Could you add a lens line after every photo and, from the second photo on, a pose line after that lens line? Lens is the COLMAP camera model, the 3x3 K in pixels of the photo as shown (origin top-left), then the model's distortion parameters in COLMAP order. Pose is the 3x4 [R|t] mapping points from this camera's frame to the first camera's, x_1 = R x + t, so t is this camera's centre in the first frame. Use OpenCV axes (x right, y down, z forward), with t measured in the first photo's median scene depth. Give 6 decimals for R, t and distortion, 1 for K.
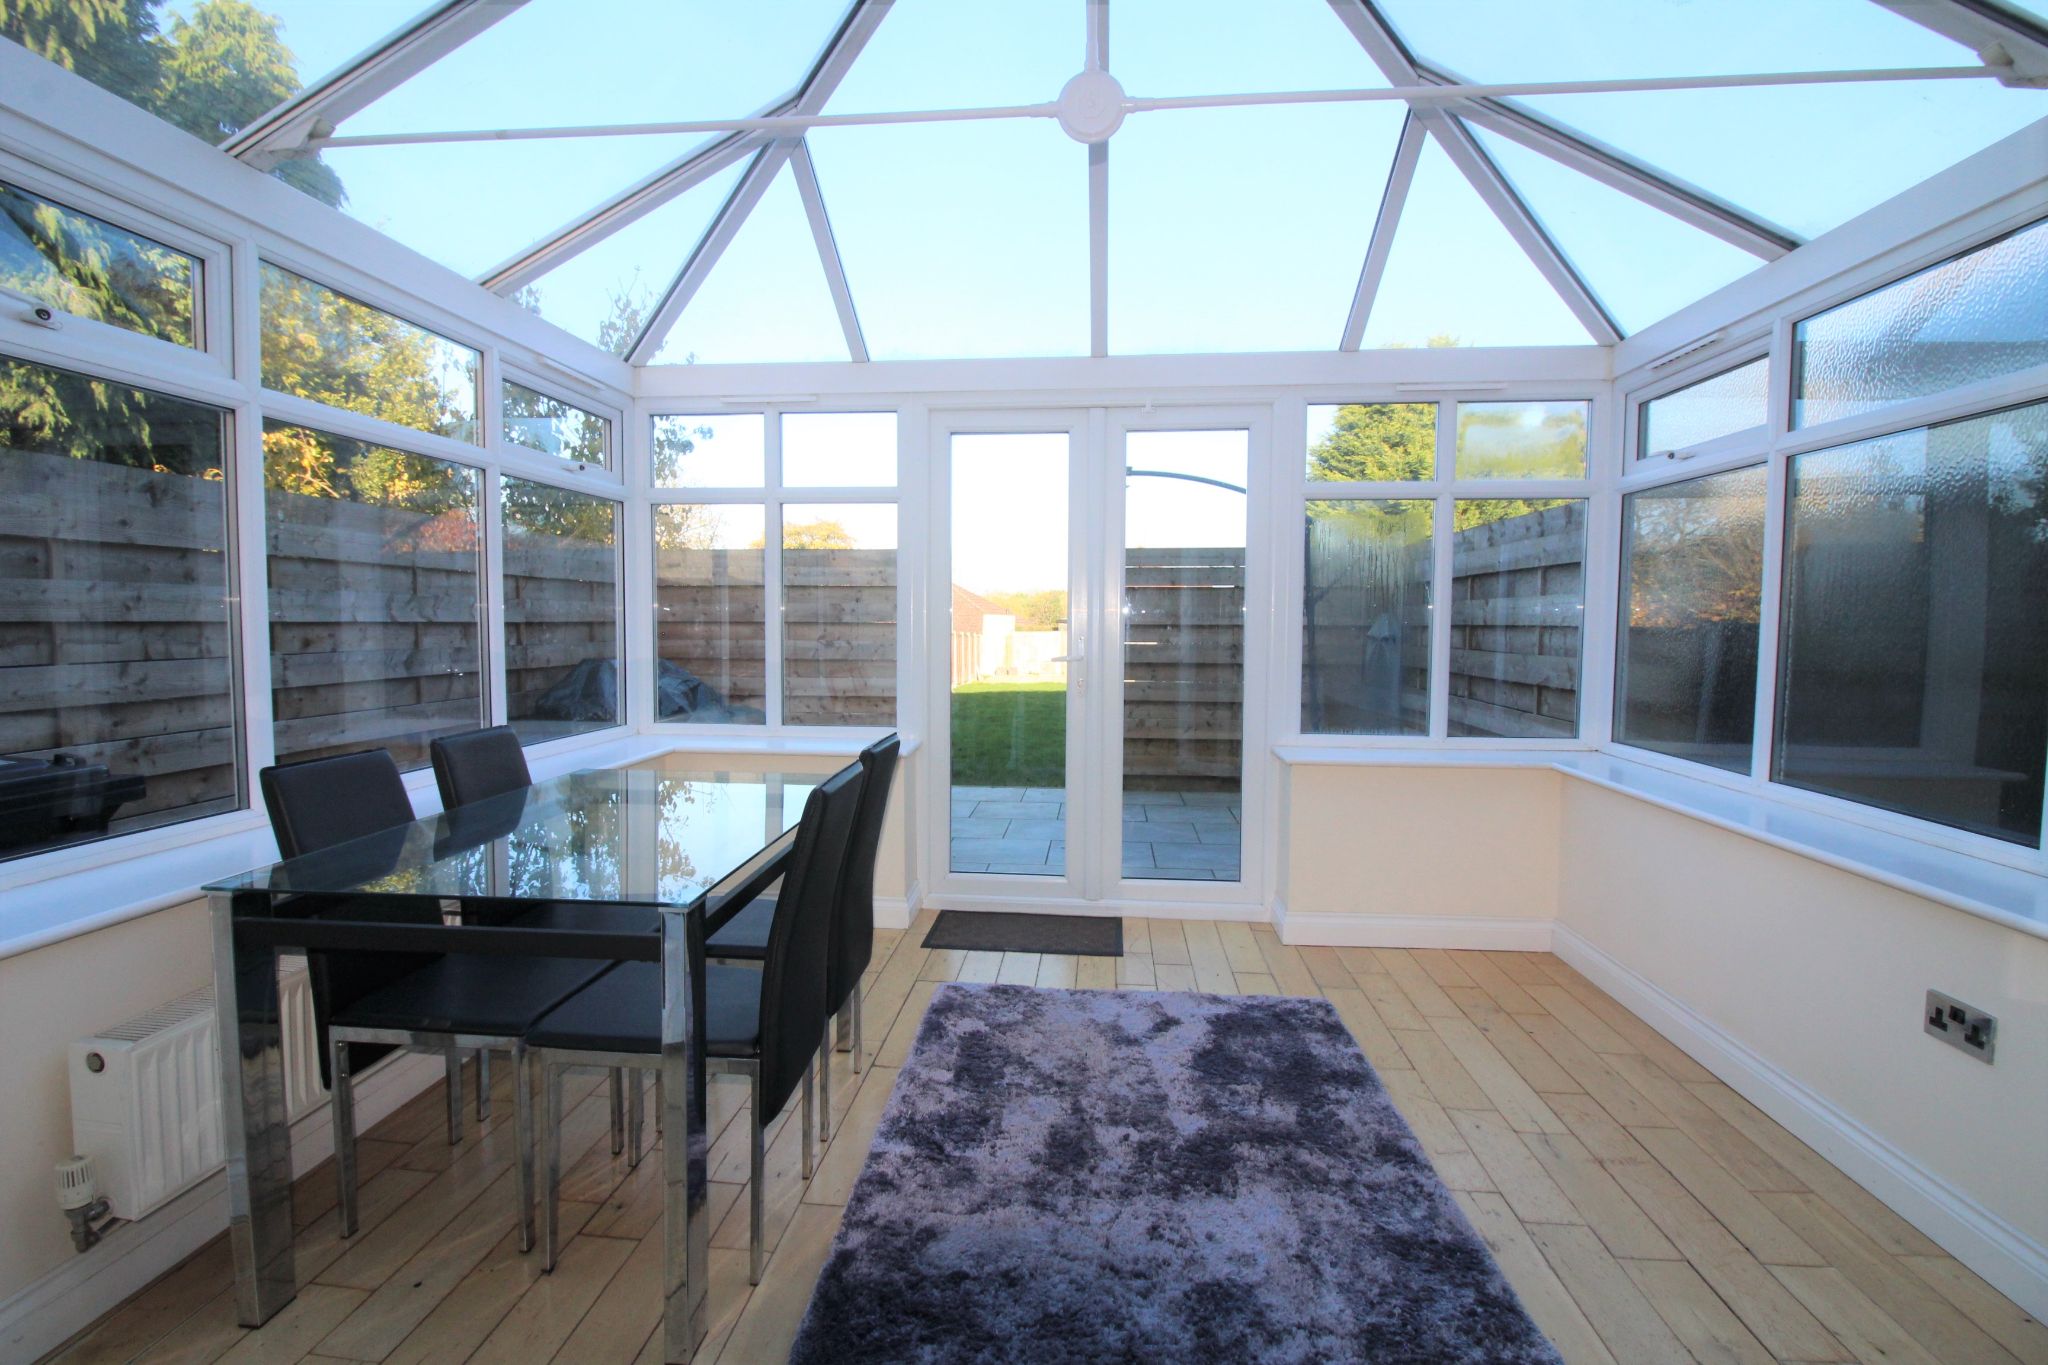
lens RADIAL K [[954.1, 0, 1010.7], [0, 954.1, 671.1], [0, 0, 1]] dist [0.002382, -0.012660]
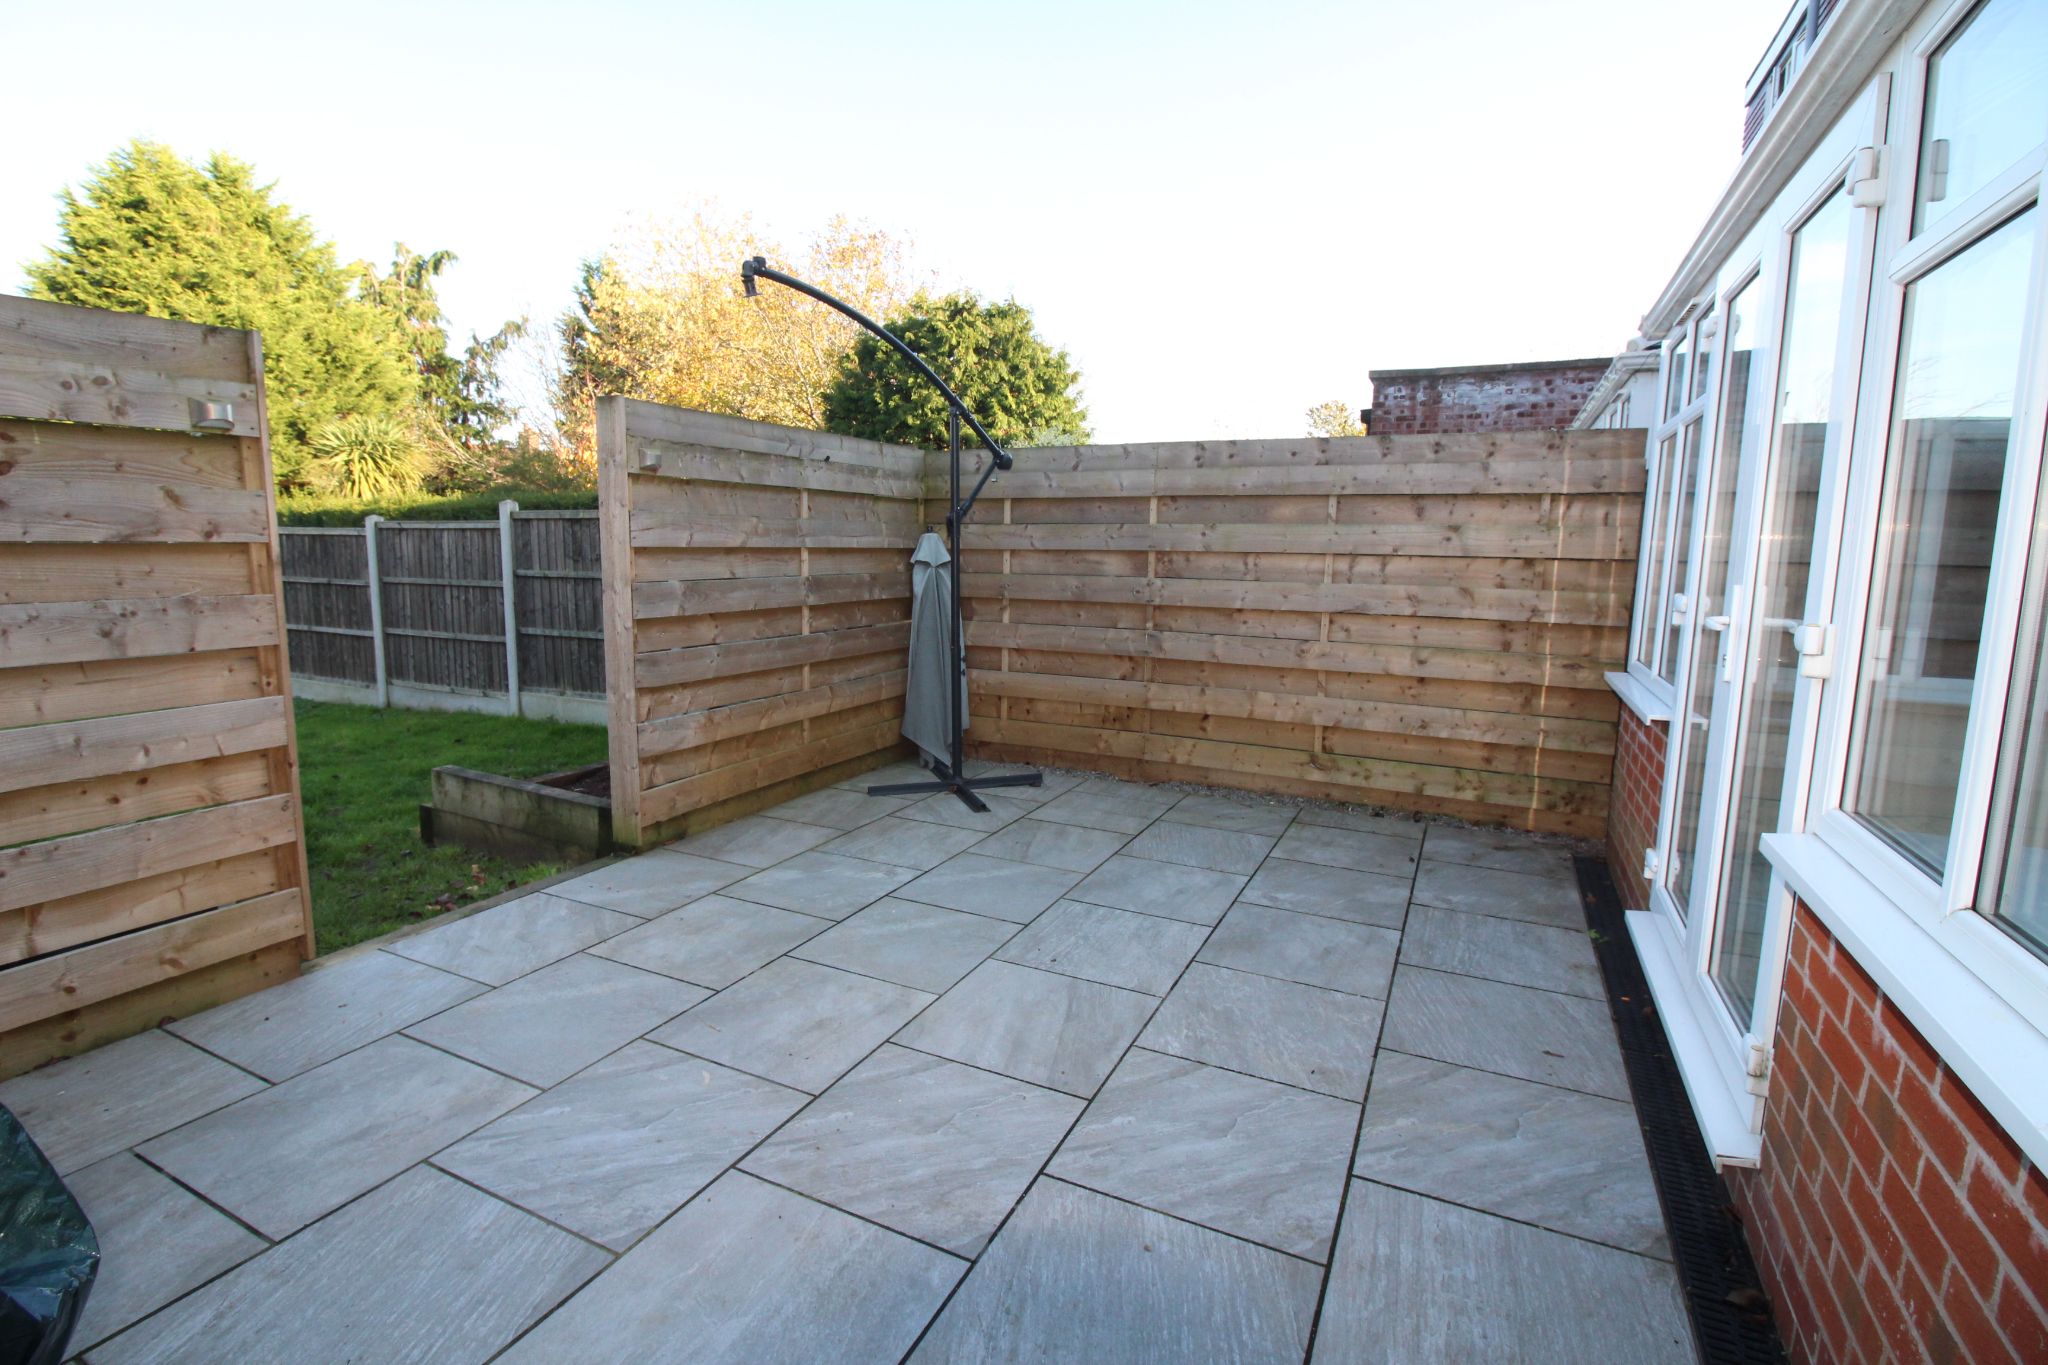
lens RADIAL K [[954.1, 0, 1010.7], [0, 954.1, 671.1], [0, 0, 1]] dist [0.002382, -0.012660]
pose [[0.349393, -0.120906, 0.929143, -0.083589], [0.032782, 0.992610, 0.116838, -0.008514], [-0.936403, -0.010364, 0.350774, 0.149853]]
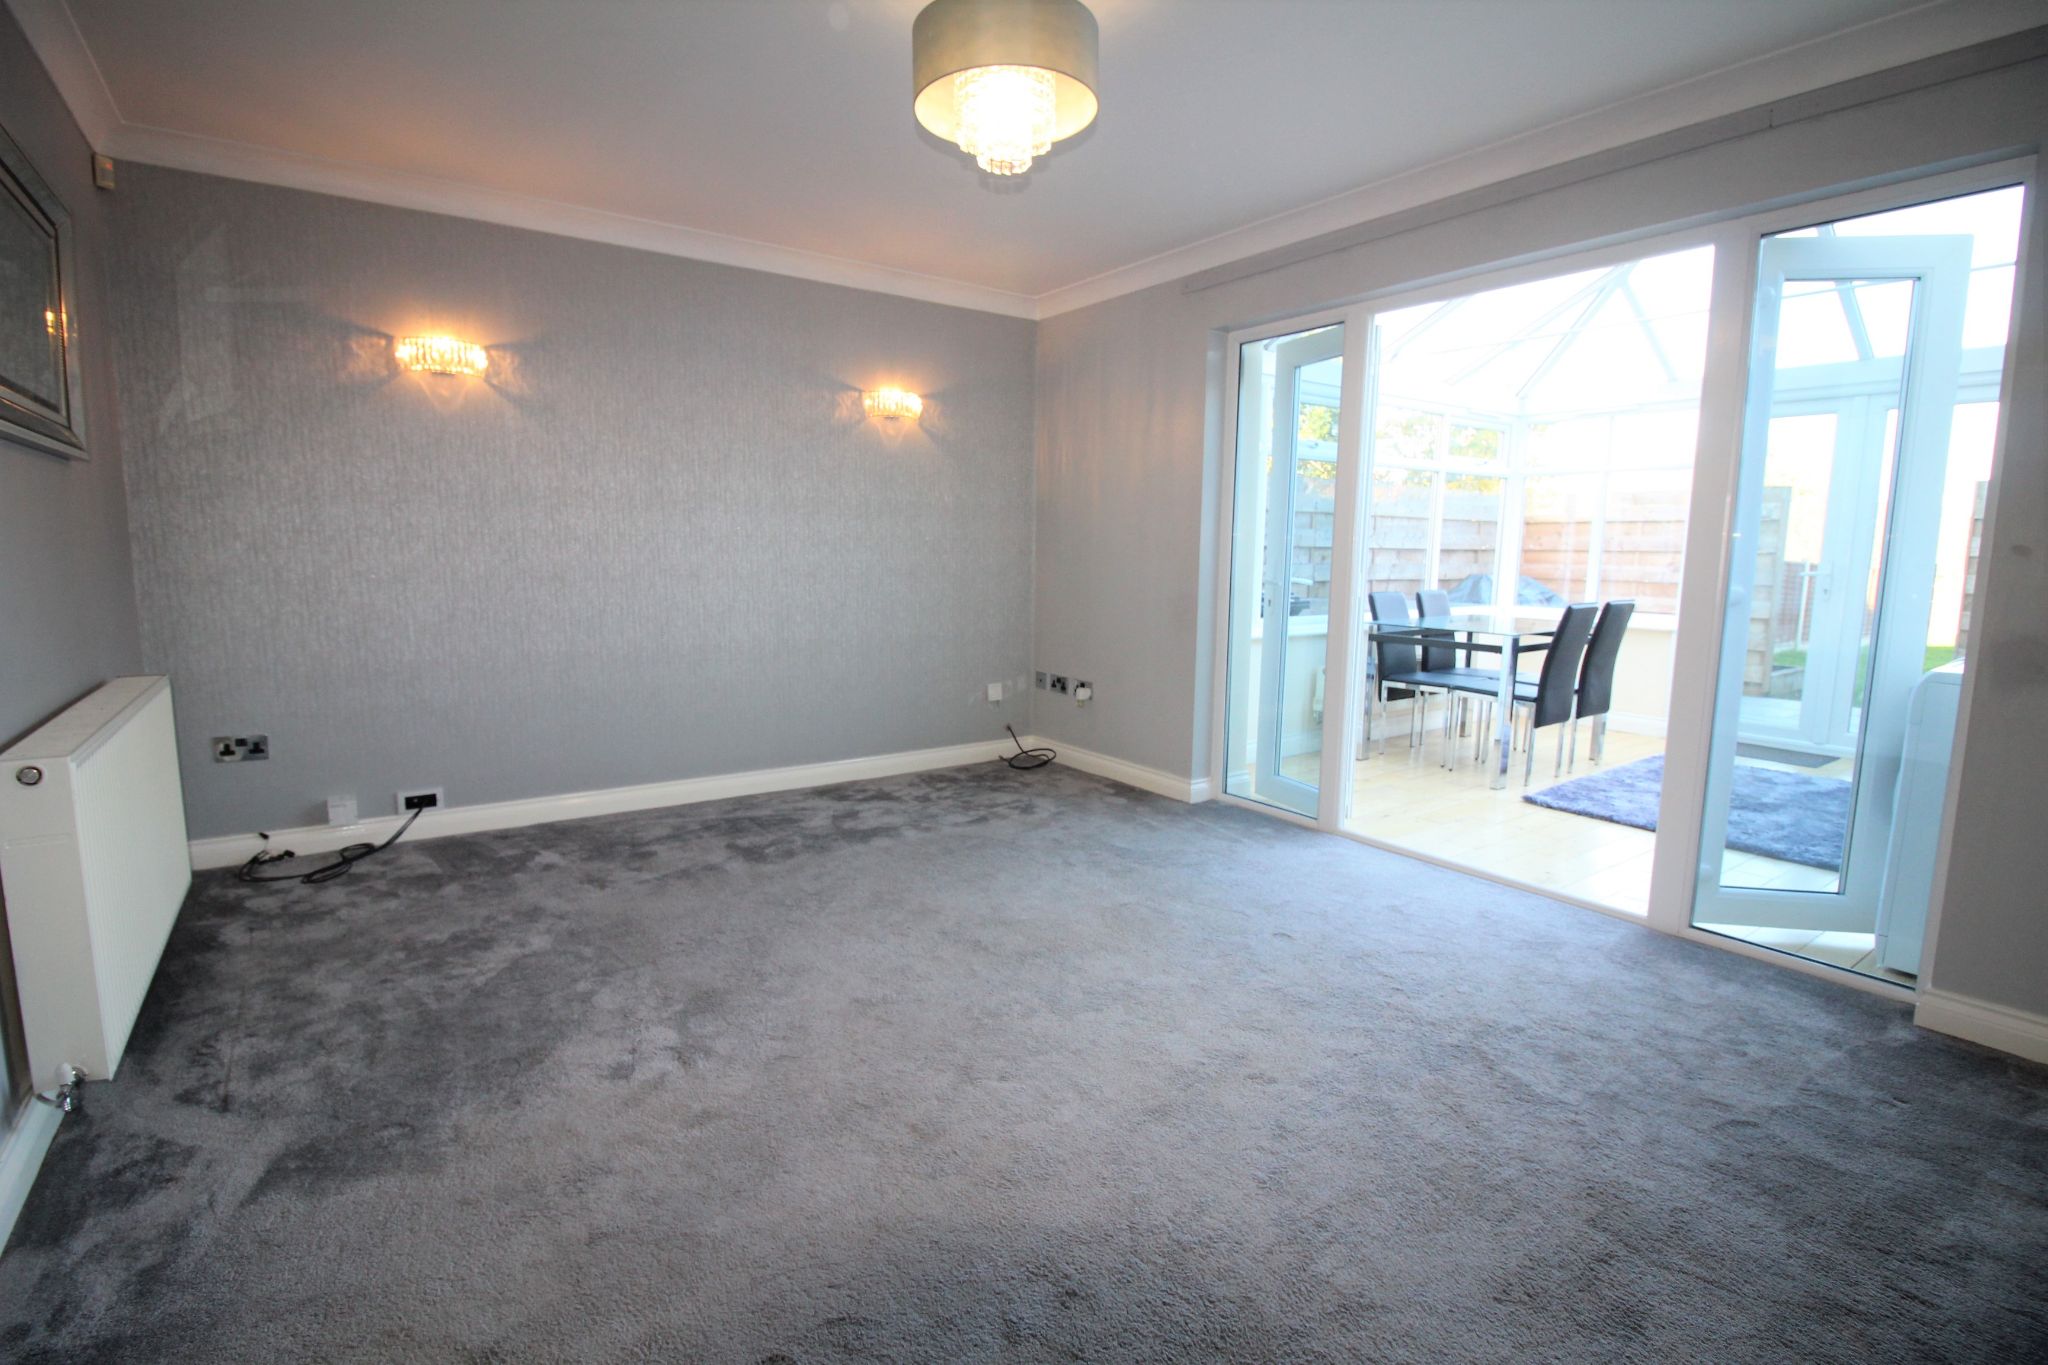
lens RADIAL K [[954.1, 0, 1010.7], [0, 954.1, 671.1], [0, 0, 1]] dist [0.002382, -0.012660]
pose [[0.654049, 0.100848, -0.749699, 0.363008], [-0.047442, 0.994591, 0.092402, 0.058834], [0.754963, -0.024868, 0.655296, -0.880823]]
